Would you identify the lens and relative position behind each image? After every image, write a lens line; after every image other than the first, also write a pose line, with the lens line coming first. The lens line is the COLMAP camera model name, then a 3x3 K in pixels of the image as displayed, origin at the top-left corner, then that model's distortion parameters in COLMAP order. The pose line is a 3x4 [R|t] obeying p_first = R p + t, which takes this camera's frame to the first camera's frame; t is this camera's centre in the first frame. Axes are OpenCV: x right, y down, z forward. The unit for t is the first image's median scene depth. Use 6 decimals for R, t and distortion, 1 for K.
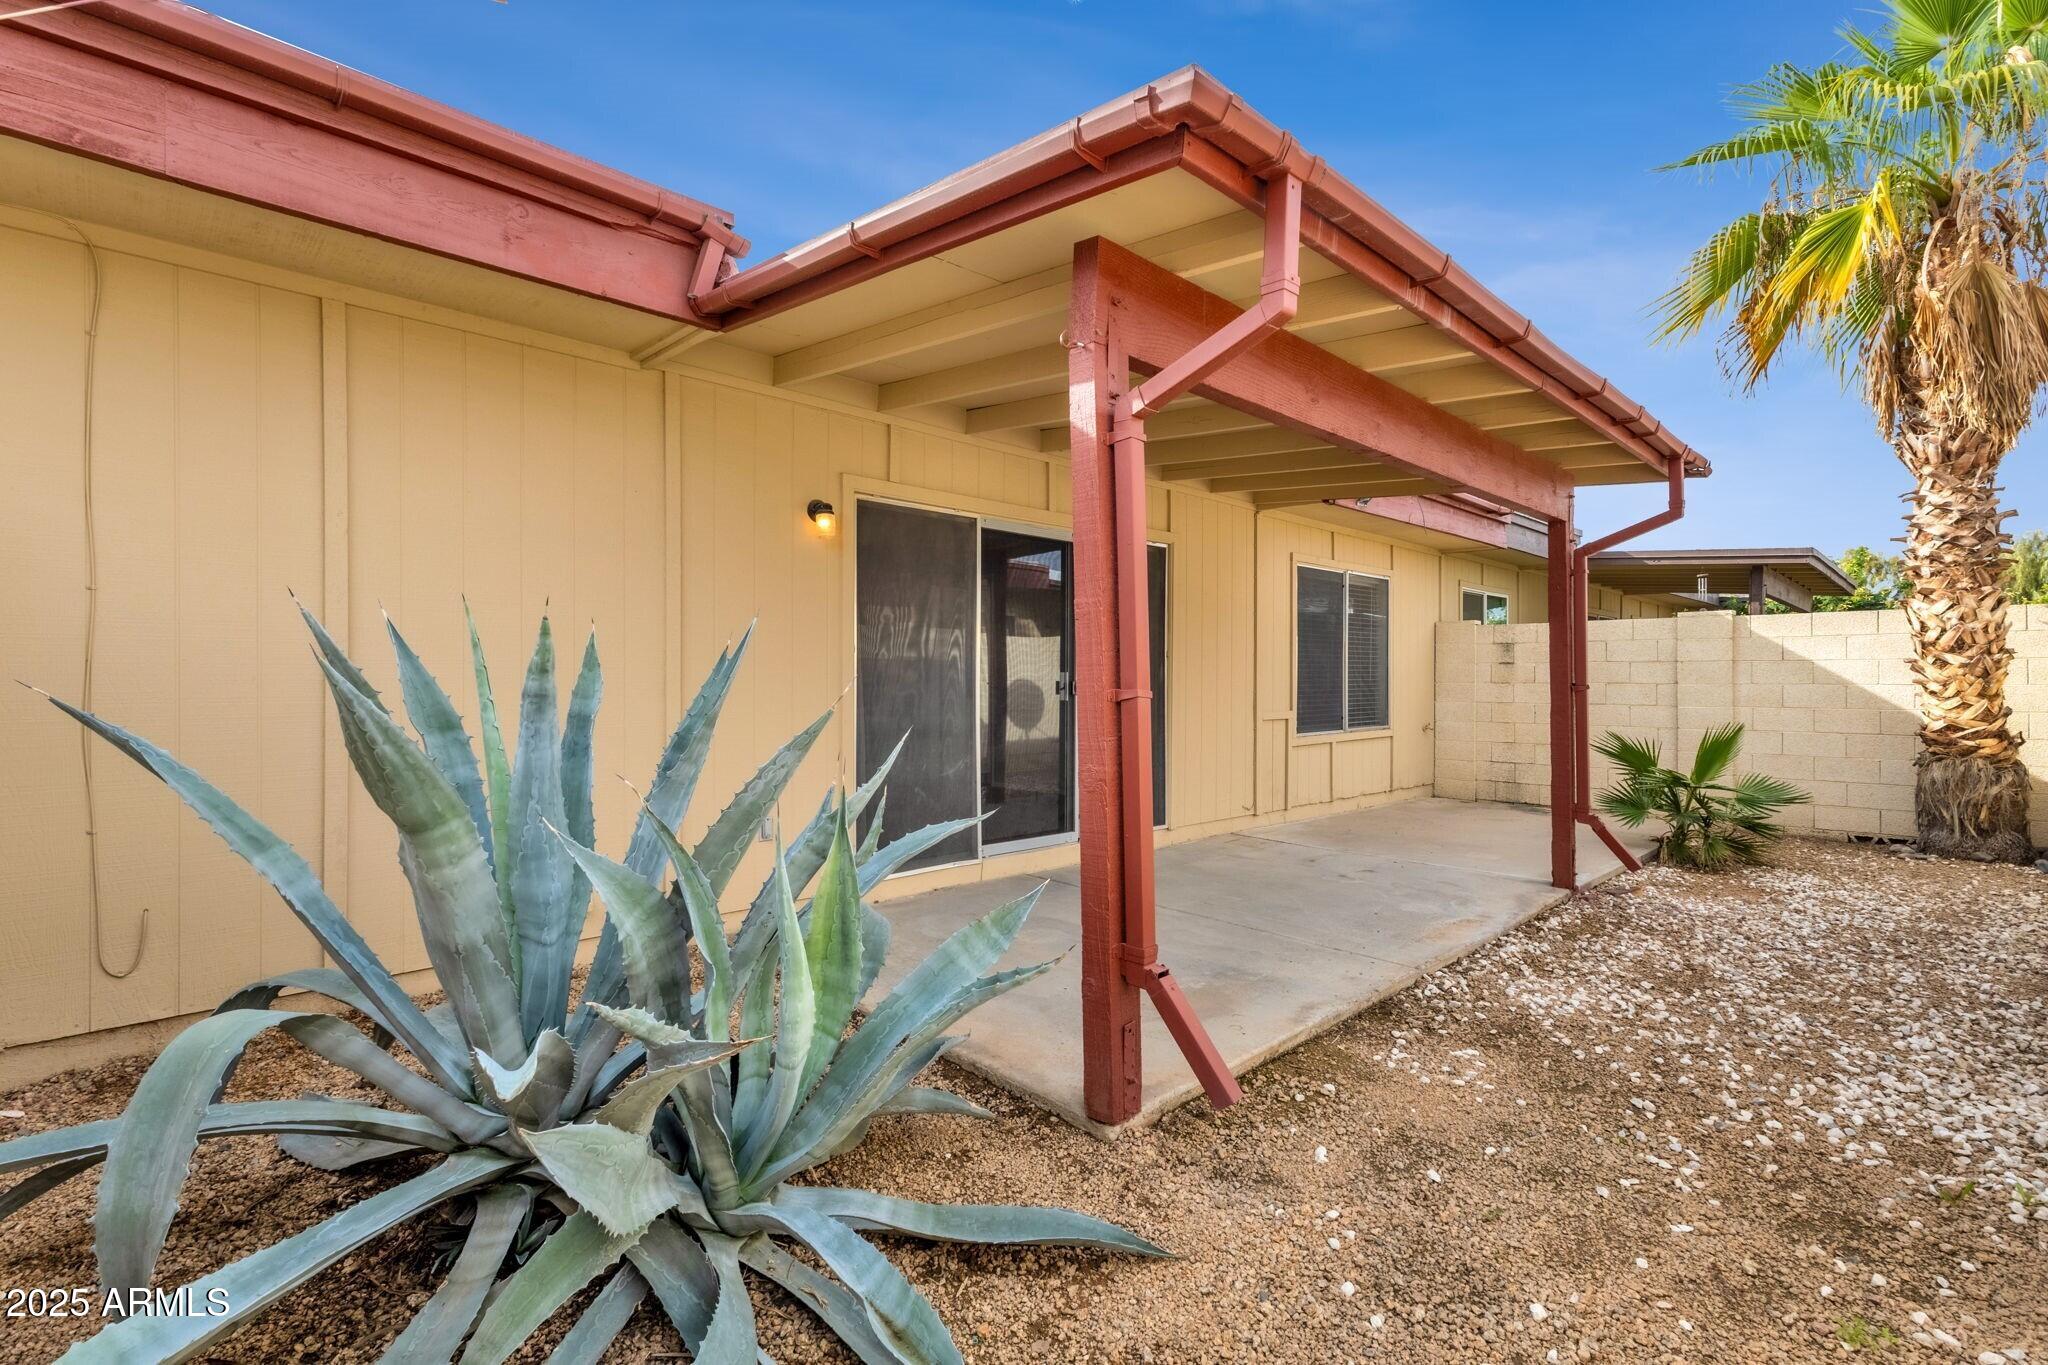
lens RADIAL K [[954.2, 0, 1026.4], [0, 954.2, 679.7], [0, 0, 1]] dist [0.008463, 0.002140]
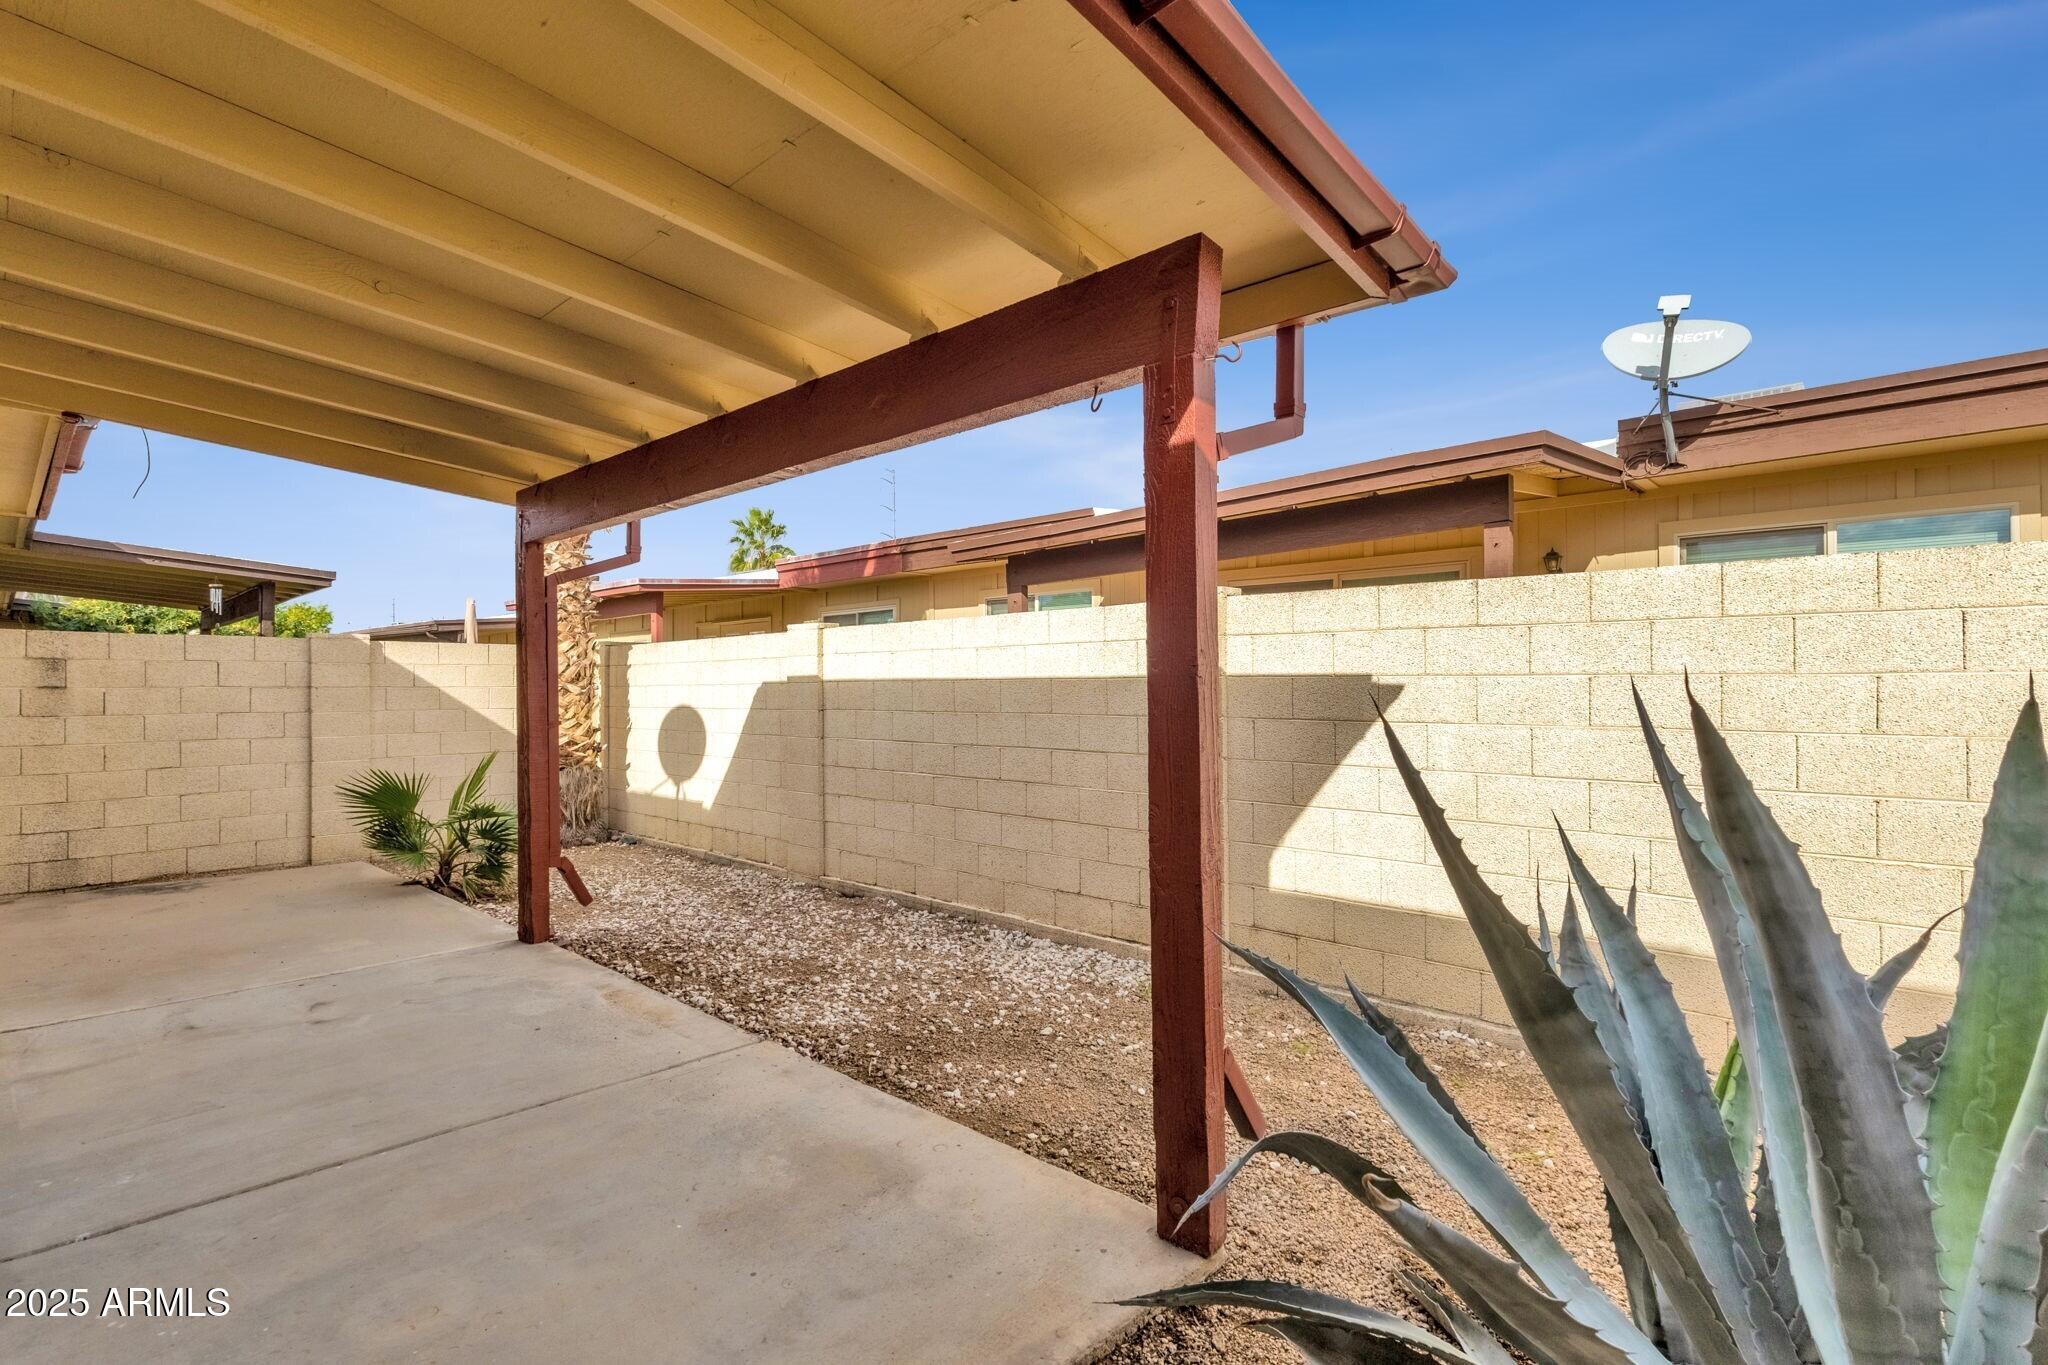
lens RADIAL K [[945.3, 0, 1024.0], [0, 945.3, 682.5], [0, 0, 1]] dist [0.001428, -0.000624]
pose [[-0.056182, 0.004341, 0.998411, -0.304664], [0.003636, 0.999985, -0.004144, -0.021749], [-0.998414, 0.003398, -0.056197, 0.476624]]
